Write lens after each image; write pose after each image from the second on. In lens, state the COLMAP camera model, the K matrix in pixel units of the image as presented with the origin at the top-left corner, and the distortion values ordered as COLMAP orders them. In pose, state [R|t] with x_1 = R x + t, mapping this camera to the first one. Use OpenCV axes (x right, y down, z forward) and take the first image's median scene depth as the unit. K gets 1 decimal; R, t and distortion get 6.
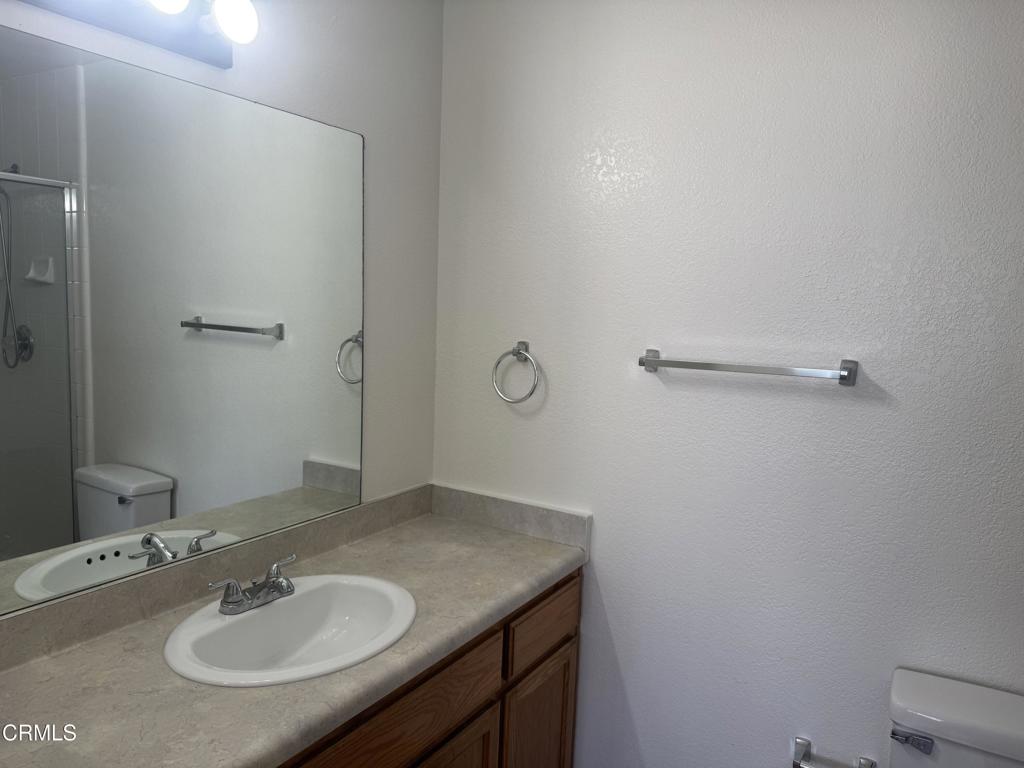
lens RADIAL K [[721.2, 0, 512.0], [0, 721.2, 384.0], [0, 0, 1]] dist [0.044982, -0.064361]
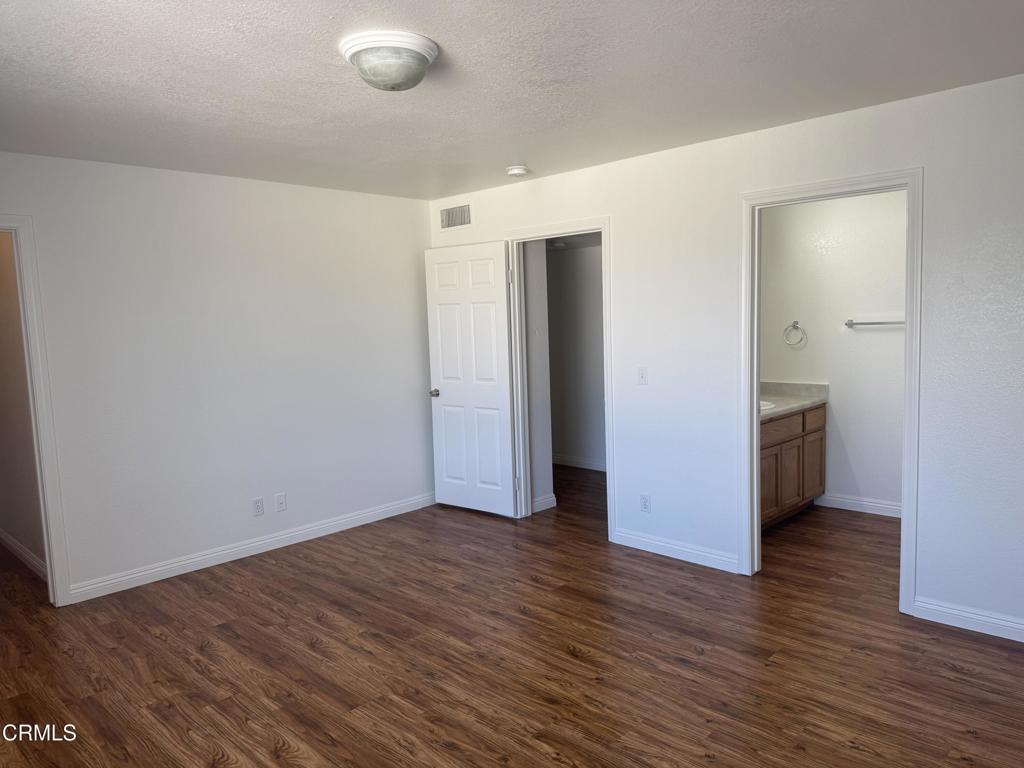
lens RADIAL K [[721.2, 0, 512.0], [0, 721.2, 384.0], [0, 0, 1]] dist [0.044982, -0.064361]
pose [[0.970586, -0.049364, -0.235639, -0.448120], [0.047177, 0.998775, -0.014912, 0.189823], [0.236087, 0.003357, 0.971726, -2.149082]]
